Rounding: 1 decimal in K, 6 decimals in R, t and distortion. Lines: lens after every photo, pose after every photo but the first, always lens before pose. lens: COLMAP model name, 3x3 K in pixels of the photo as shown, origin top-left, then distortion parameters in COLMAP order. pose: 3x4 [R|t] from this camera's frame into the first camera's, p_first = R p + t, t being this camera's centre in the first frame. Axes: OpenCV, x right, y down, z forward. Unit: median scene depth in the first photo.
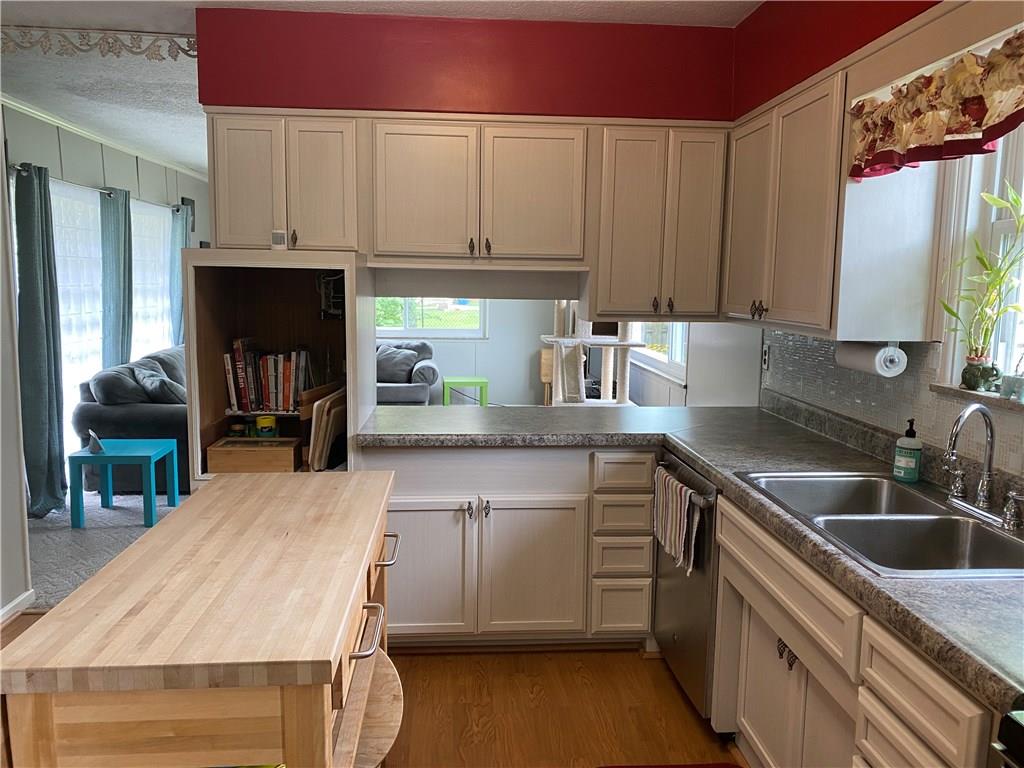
lens RADIAL K [[776.2, 0, 511.3], [0, 776.2, 377.1], [0, 0, 1]] dist [0.012389, -0.015365]
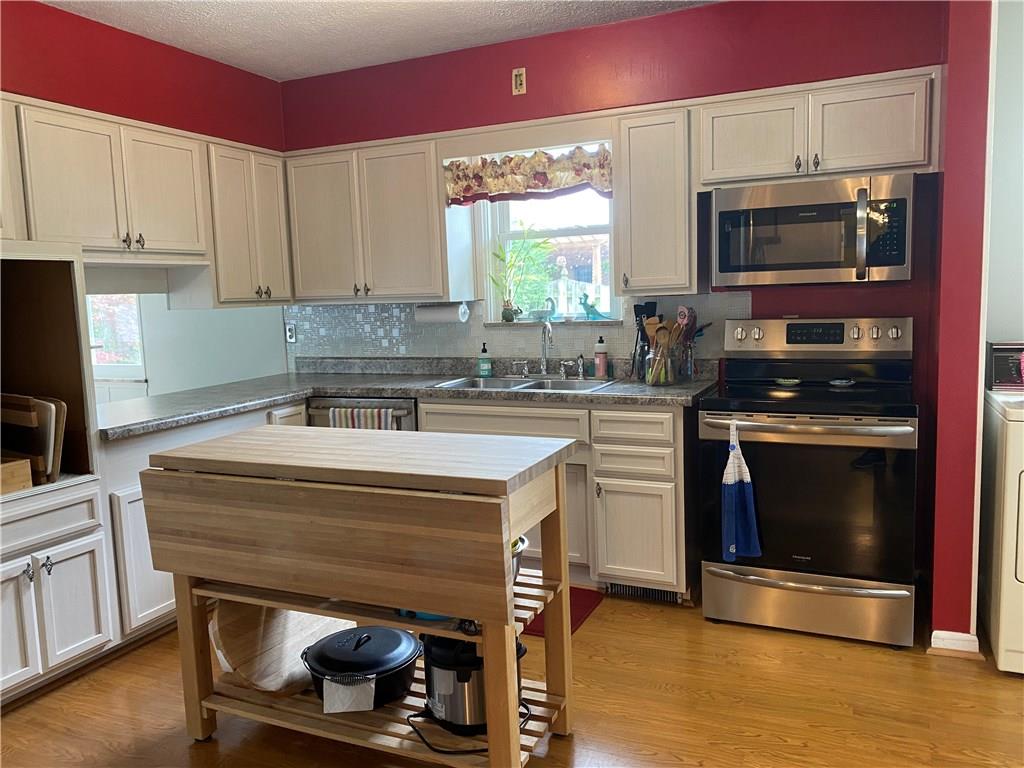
lens RADIAL K [[776.2, 0, 511.3], [0, 776.2, 377.1], [0, 0, 1]] dist [0.012389, -0.015365]
pose [[0.468646, -0.126559, 0.874273, -0.929065], [0.147626, 0.986987, 0.063742, 0.025369], [-0.870964, 0.099193, 0.481231, 0.087290]]
